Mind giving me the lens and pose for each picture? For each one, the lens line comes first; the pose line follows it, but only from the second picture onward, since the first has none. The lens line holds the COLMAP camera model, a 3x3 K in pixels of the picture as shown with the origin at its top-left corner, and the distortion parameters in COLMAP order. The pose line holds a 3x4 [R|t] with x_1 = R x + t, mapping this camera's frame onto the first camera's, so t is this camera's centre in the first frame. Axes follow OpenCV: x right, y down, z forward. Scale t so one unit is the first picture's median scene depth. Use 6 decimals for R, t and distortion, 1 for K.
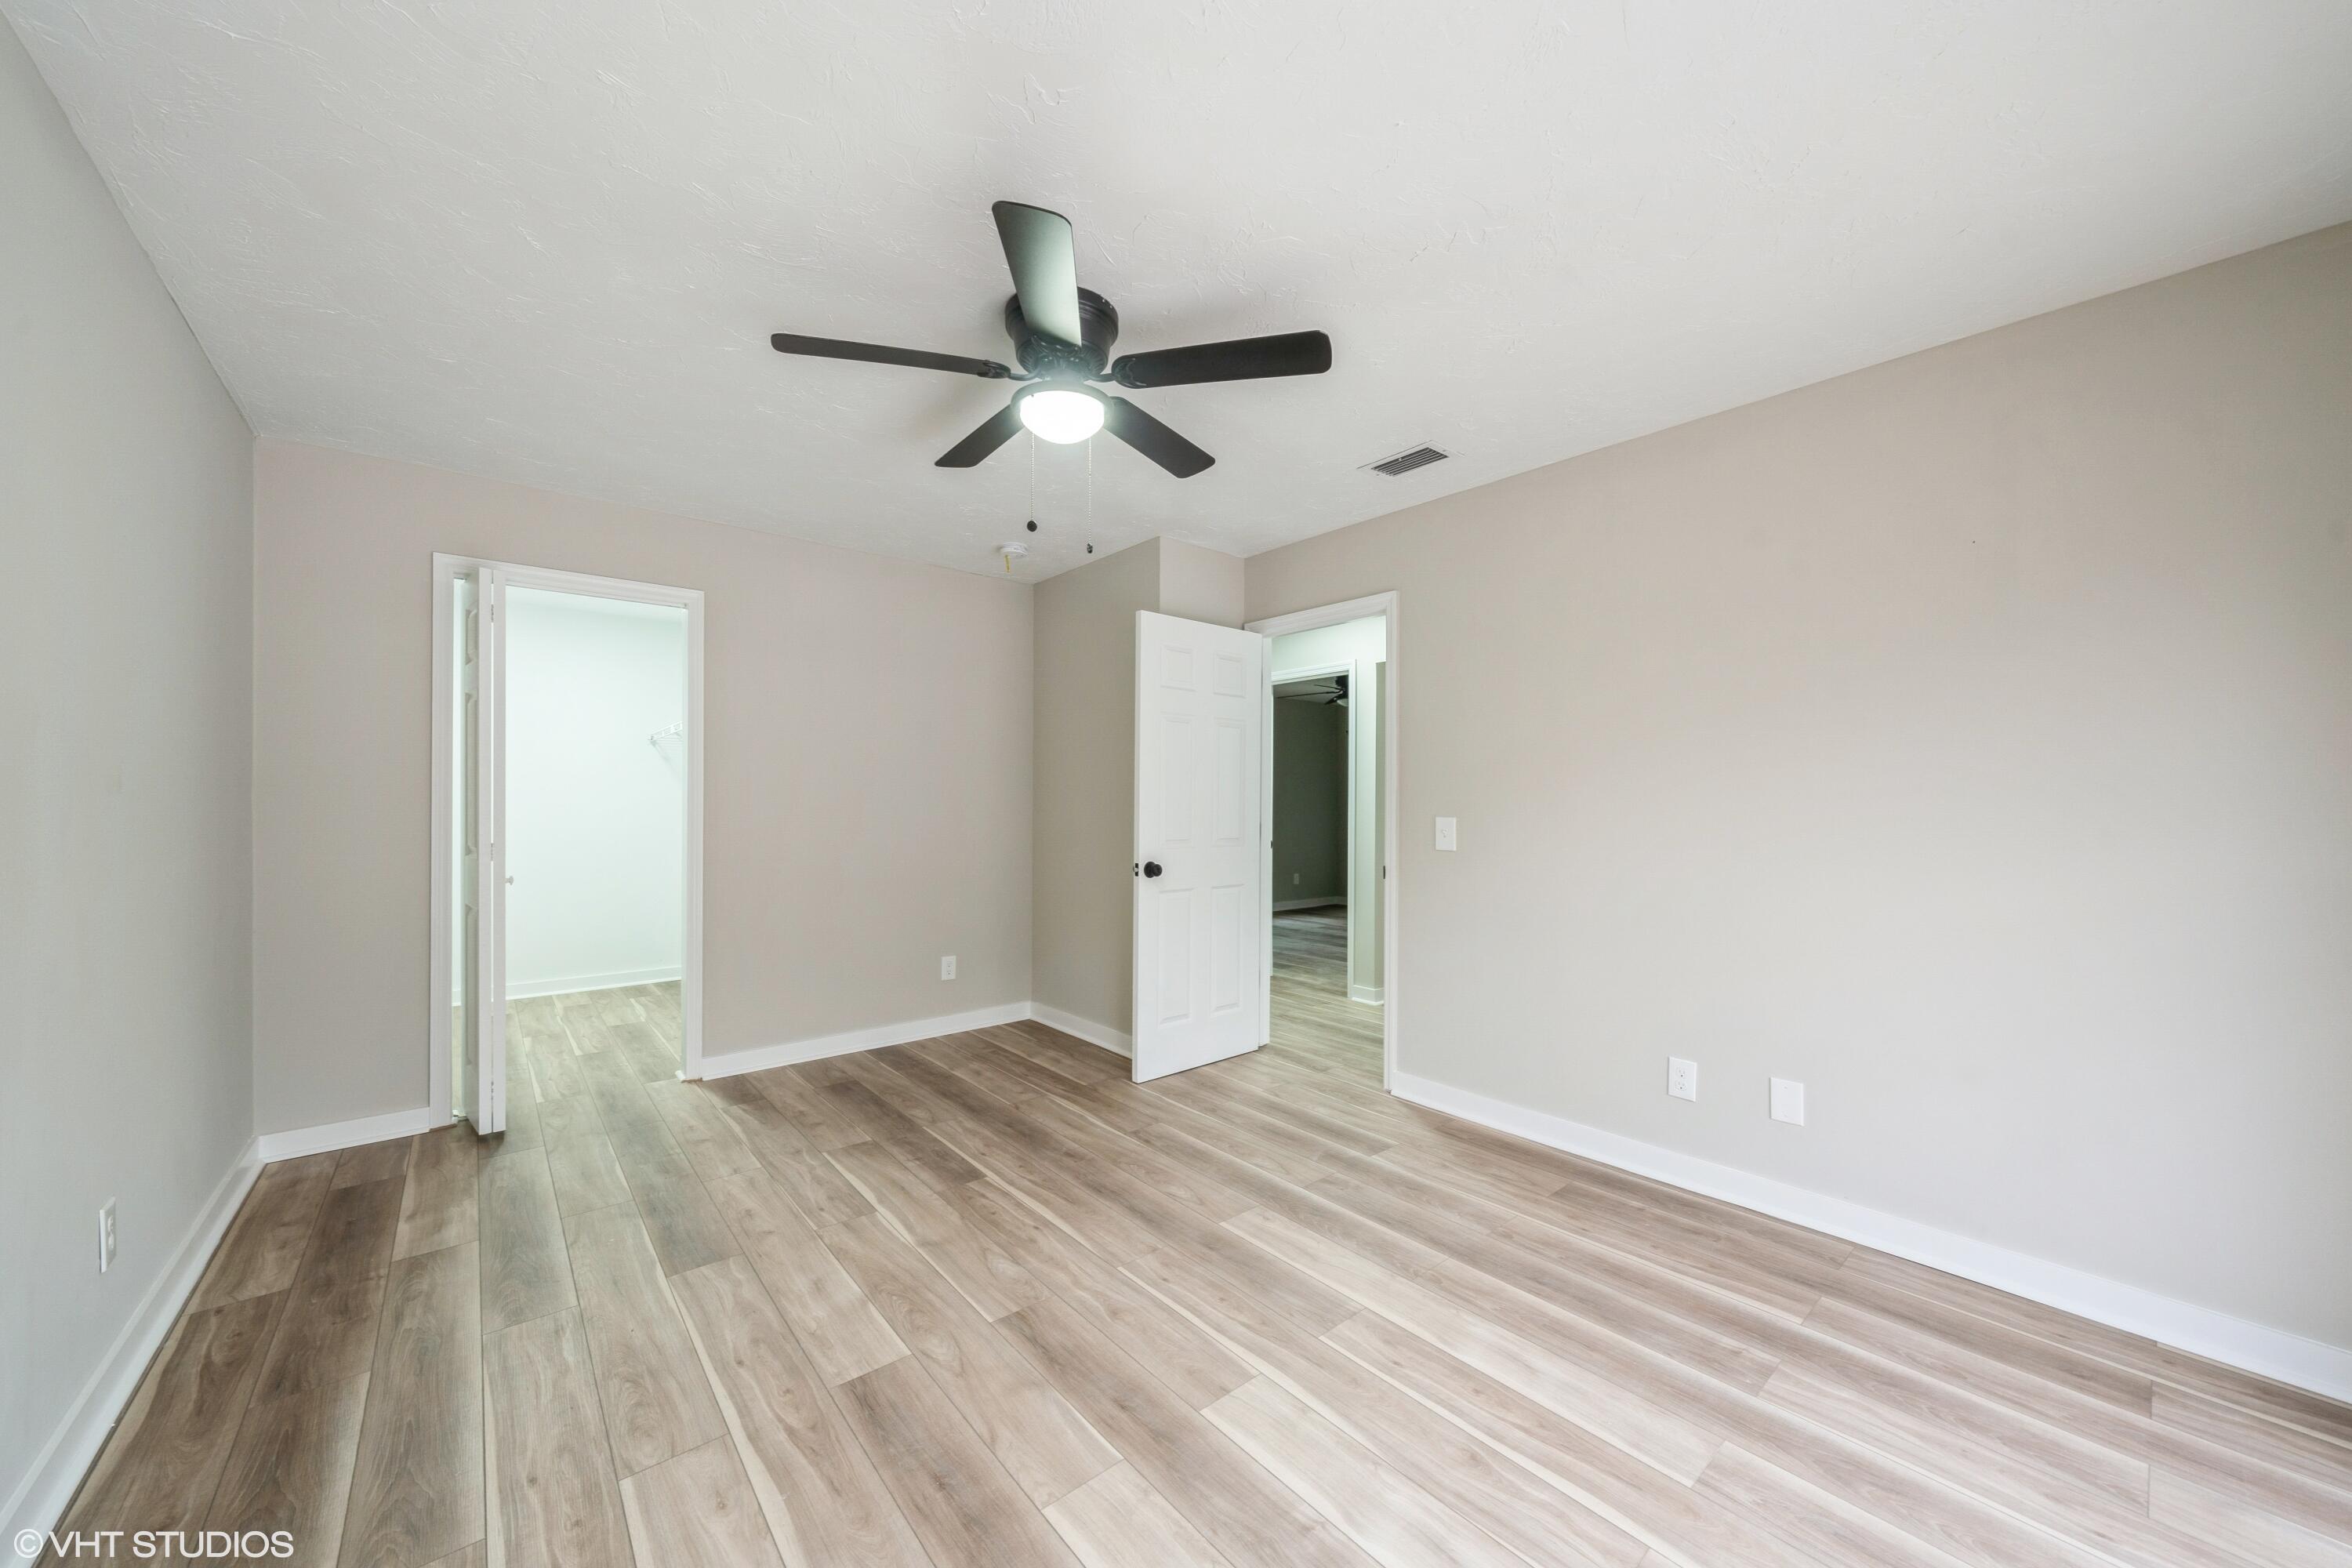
lens RADIAL K [[841.6, 0, 1176.6], [0, 841.6, 795.8], [0, 0, 1]] dist [-0.002807, -0.000048]
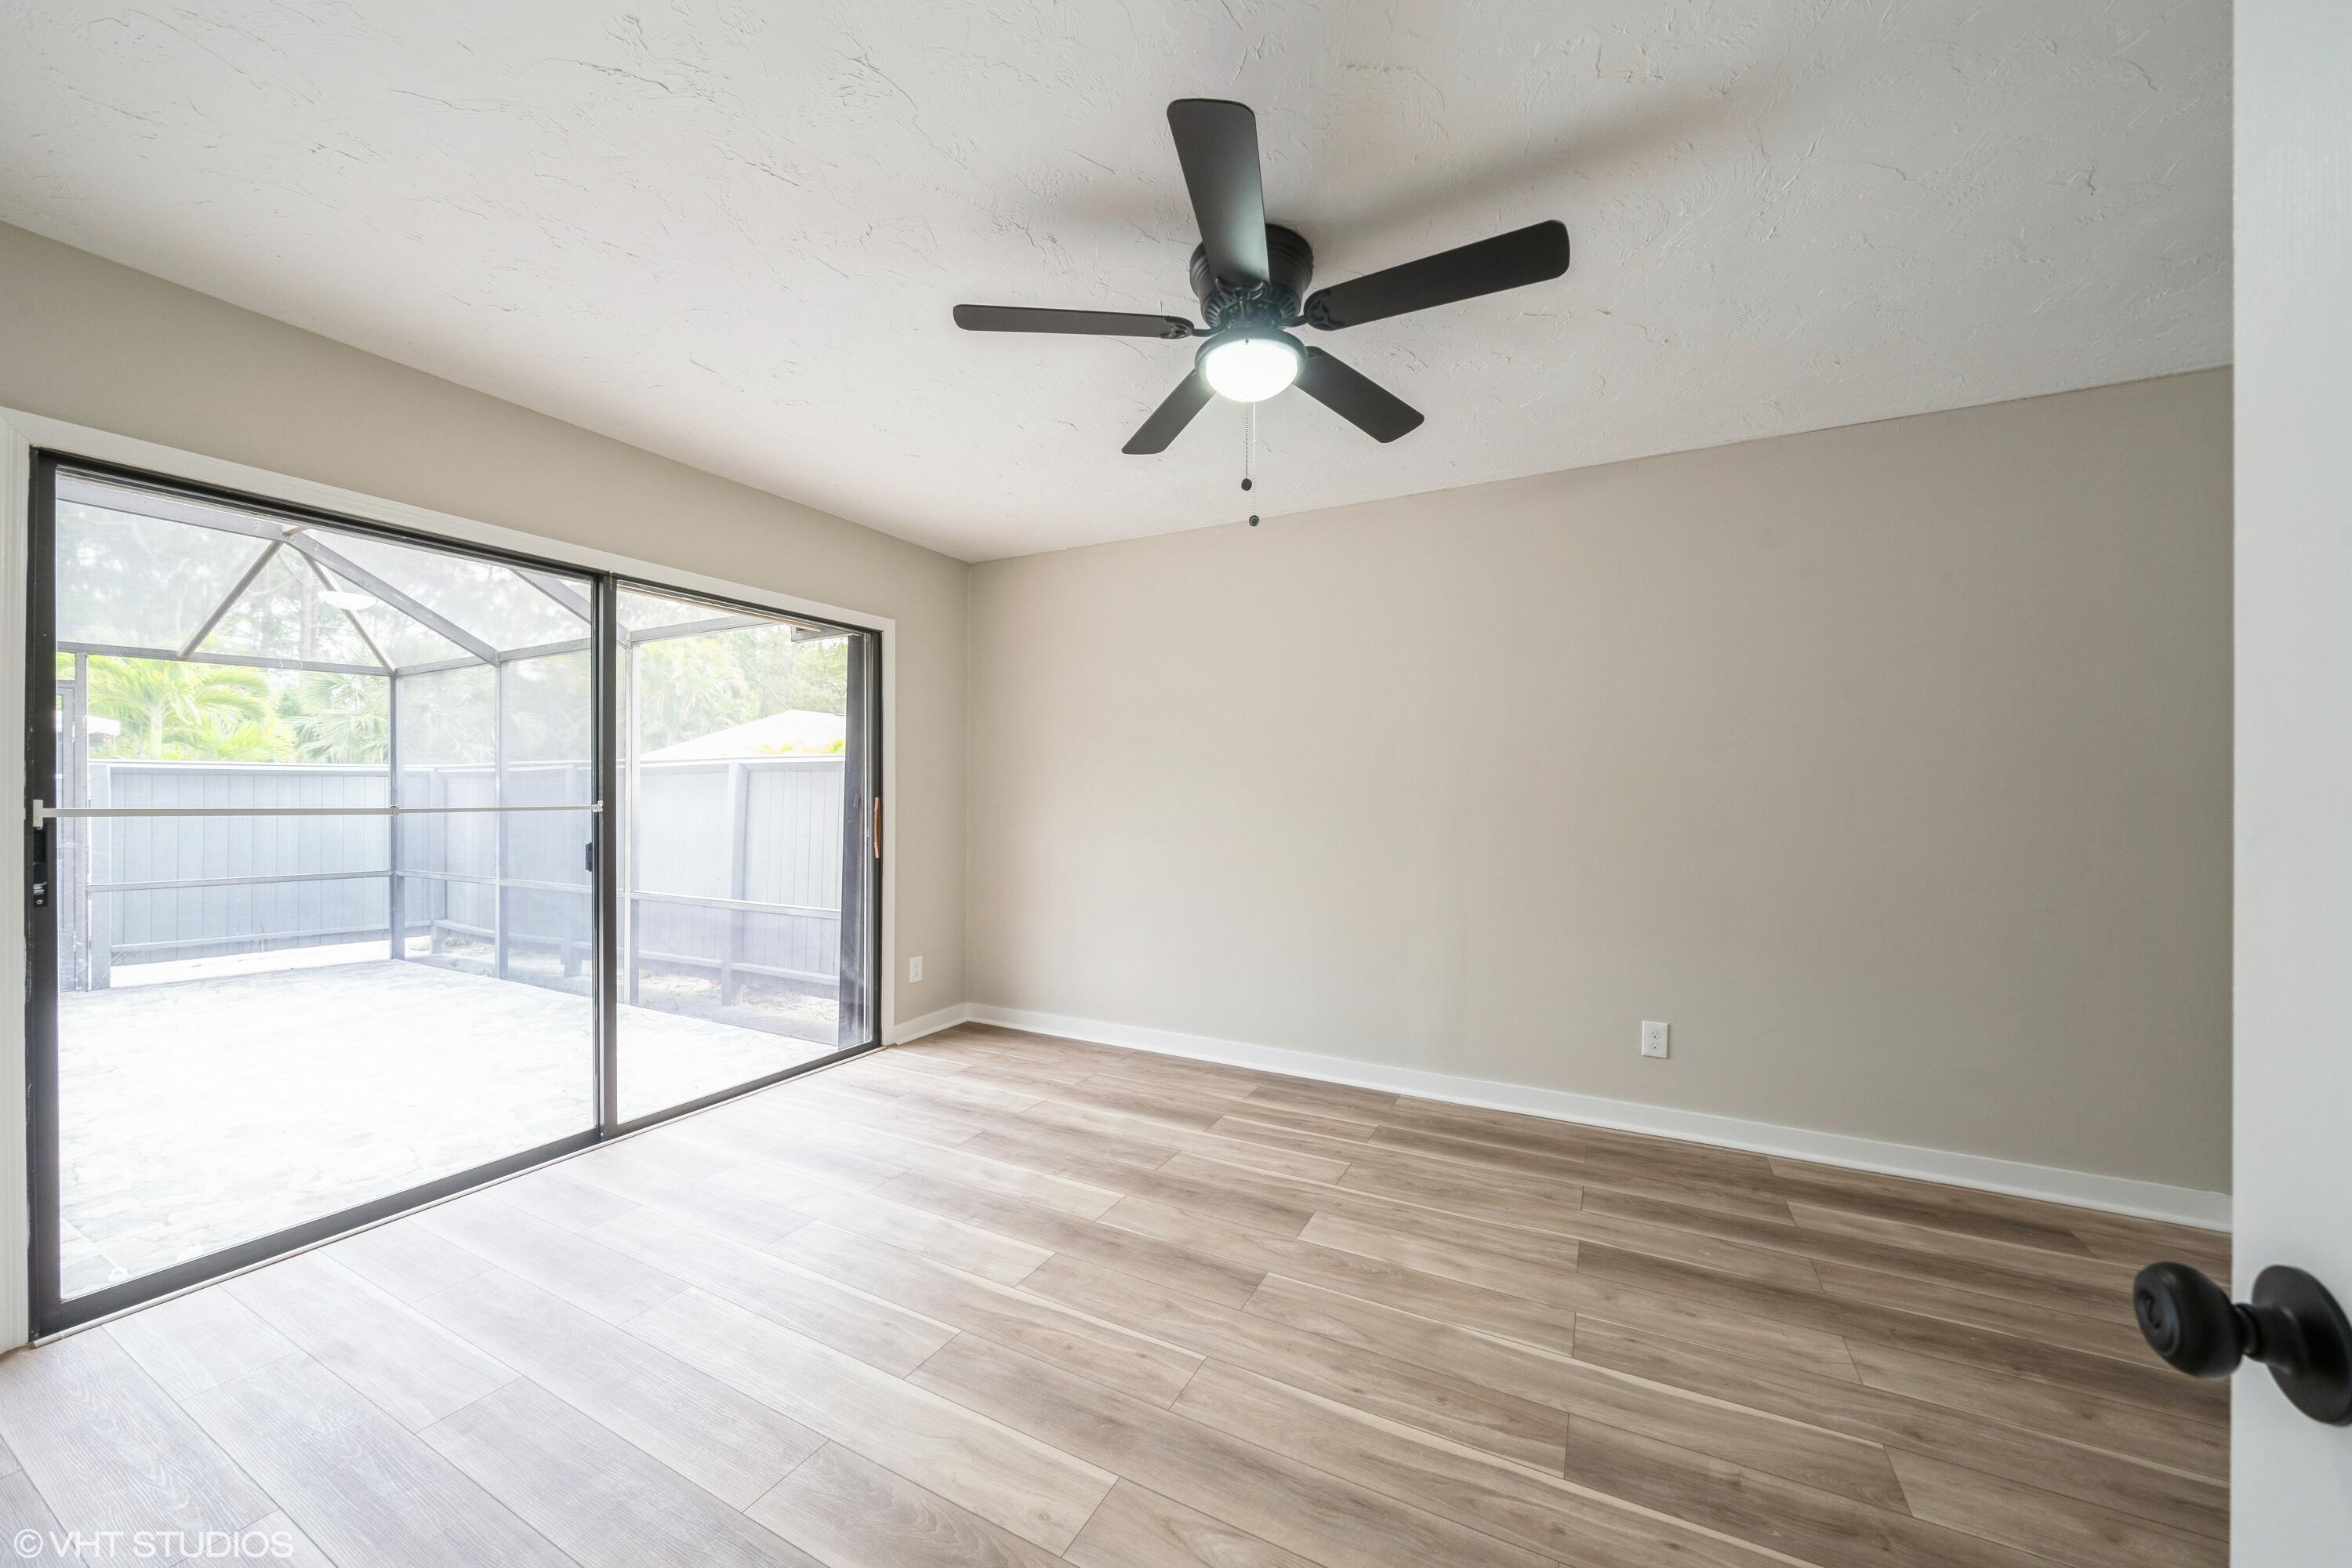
lens RADIAL K [[841.6, 0, 1176.9], [0, 841.6, 796.3], [0, 0, 1]] dist [-0.002807, -0.000048]
pose [[-0.925511, -0.007060, -0.378655, 0.283088], [-0.004237, 0.999957, -0.008286, 0.017397], [0.378698, -0.006065, -0.925501, 1.822339]]
